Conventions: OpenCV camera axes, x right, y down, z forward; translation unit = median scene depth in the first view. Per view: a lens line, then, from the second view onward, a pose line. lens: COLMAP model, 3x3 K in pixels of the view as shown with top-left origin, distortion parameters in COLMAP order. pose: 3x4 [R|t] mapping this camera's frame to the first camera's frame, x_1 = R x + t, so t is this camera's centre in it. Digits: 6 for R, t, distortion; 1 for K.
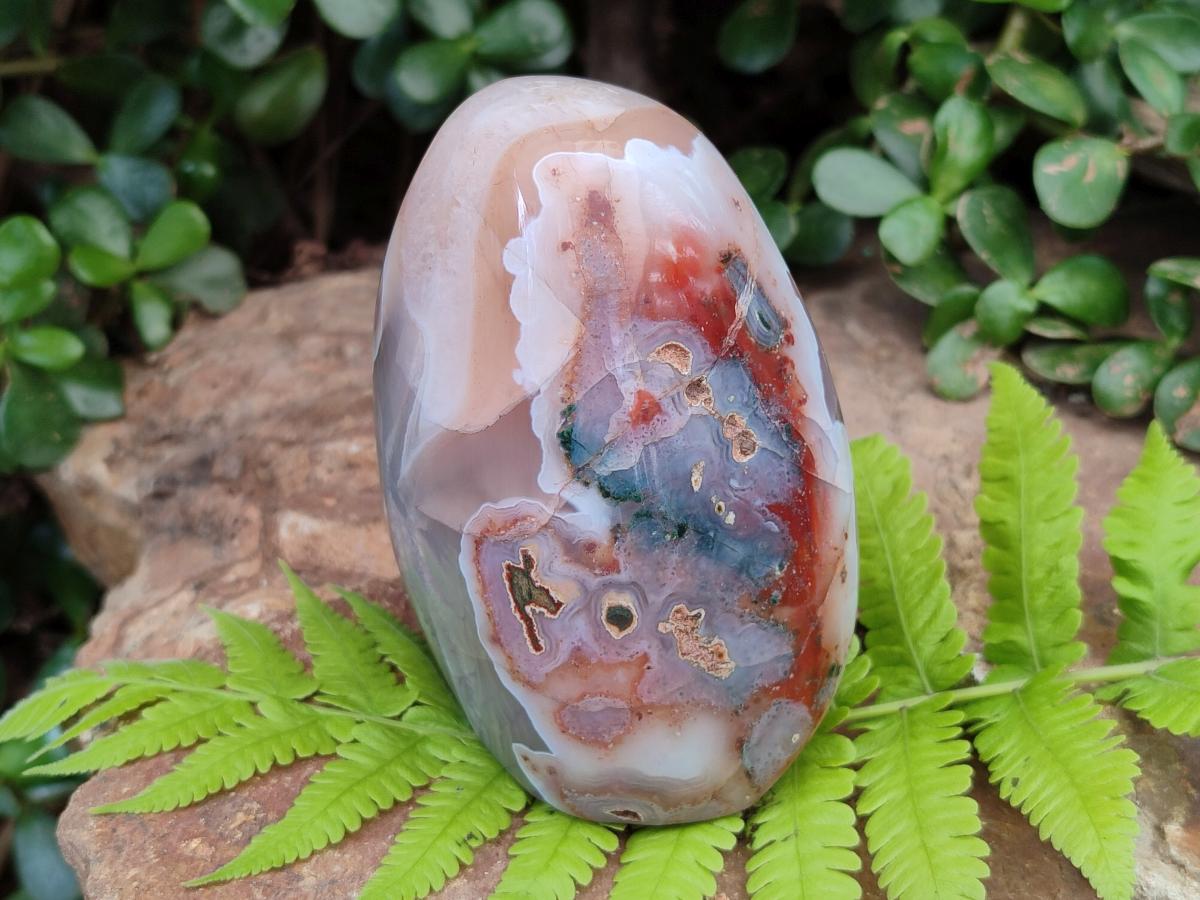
lens RADIAL K [[1840.0, 0, 600.0], [0, 1840.0, 450.0], [0, 0, 1]] dist [0.318595, -2.521119]
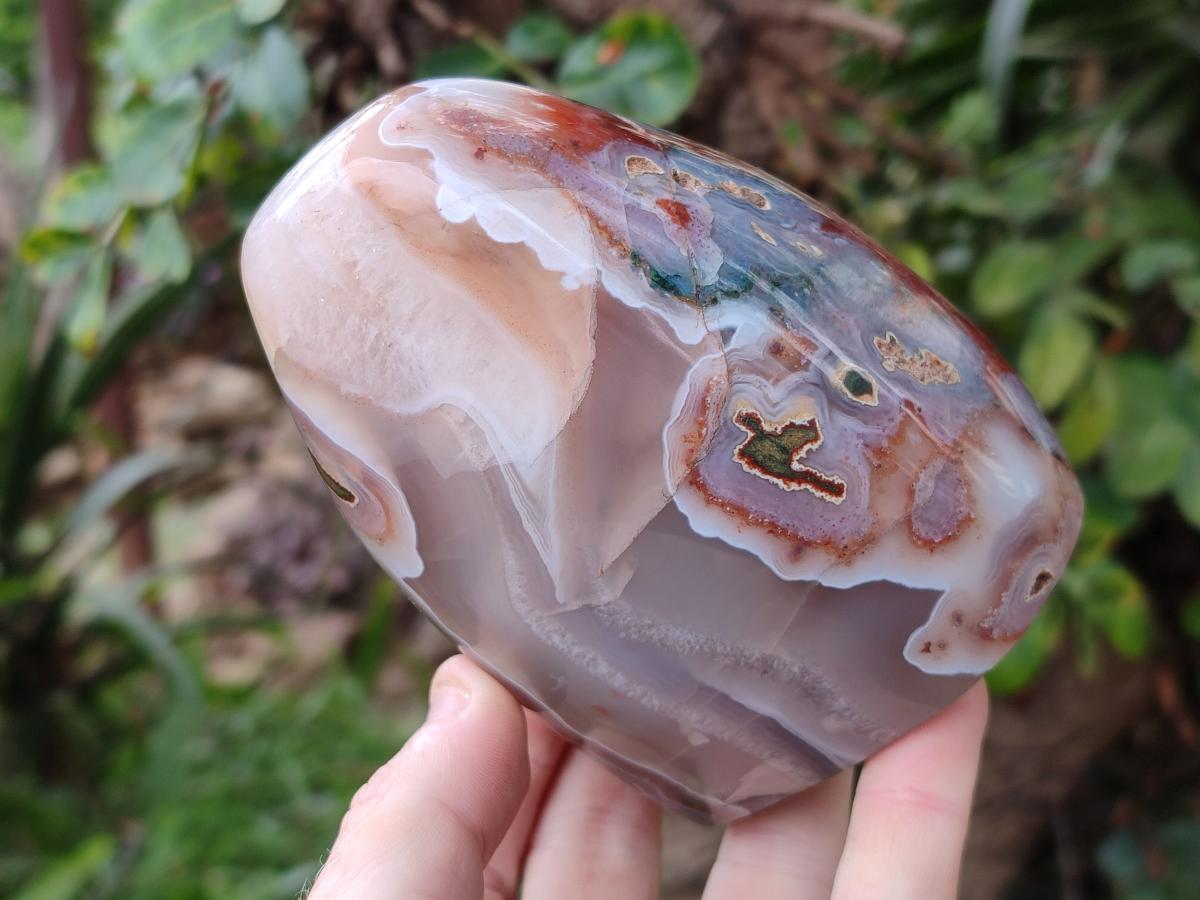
lens RADIAL K [[1840.0, 0, 600.0], [0, 1840.0, 450.0], [0, 0, 1]] dist [0.318595, -2.521119]
pose [[0.522404, -0.702027, 0.483996, -0.486187], [0.843277, 0.509485, -0.171198, 0.151531], [-0.126403, 0.497578, 0.858160, 0.292890]]
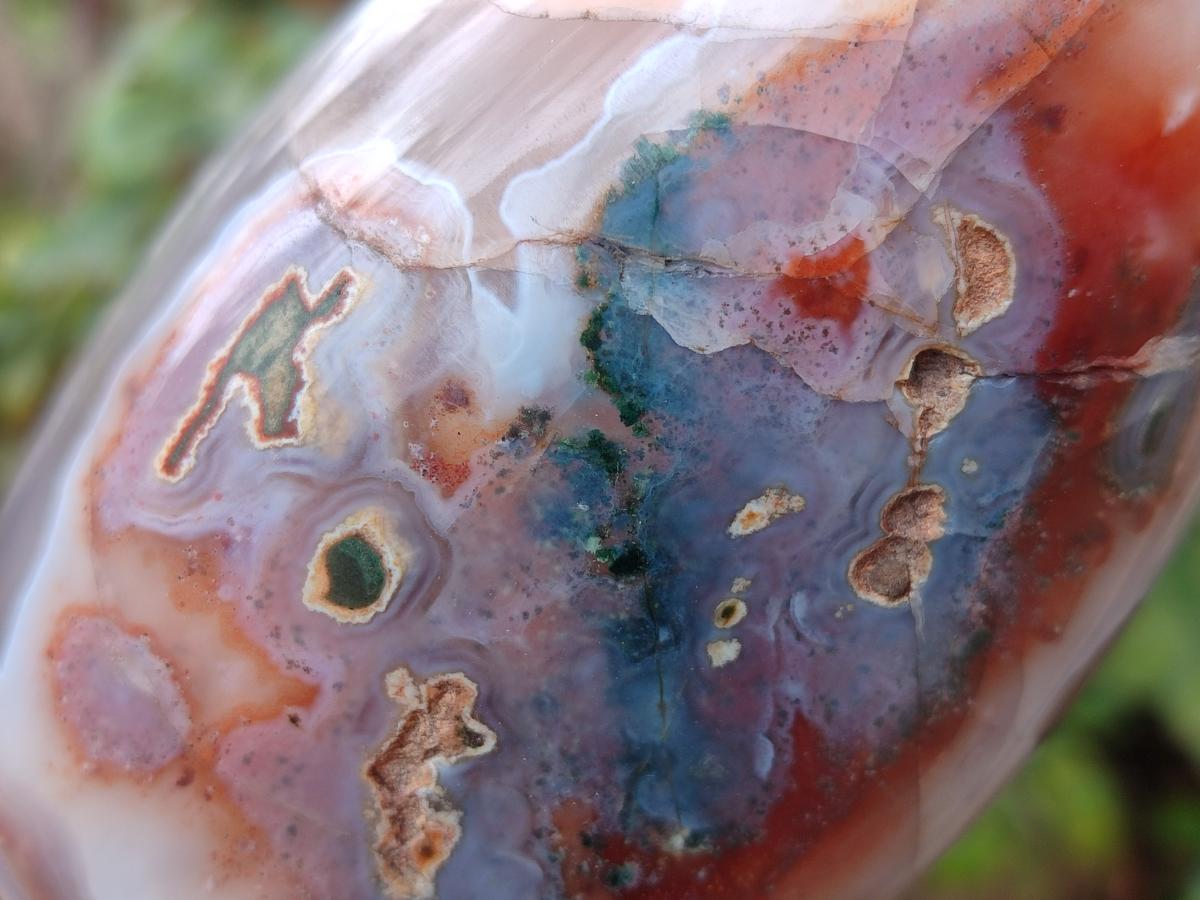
lens RADIAL K [[1840.0, 0, 600.0], [0, 1840.0, 450.0], [0, 0, 1]] dist [0.318595, -2.521119]
pose [[0.600638, 0.794832, -0.086460, 0.054788], [-0.798157, 0.589784, -0.122881, 0.081461], [-0.046677, 0.142816, 0.988648, 0.604303]]
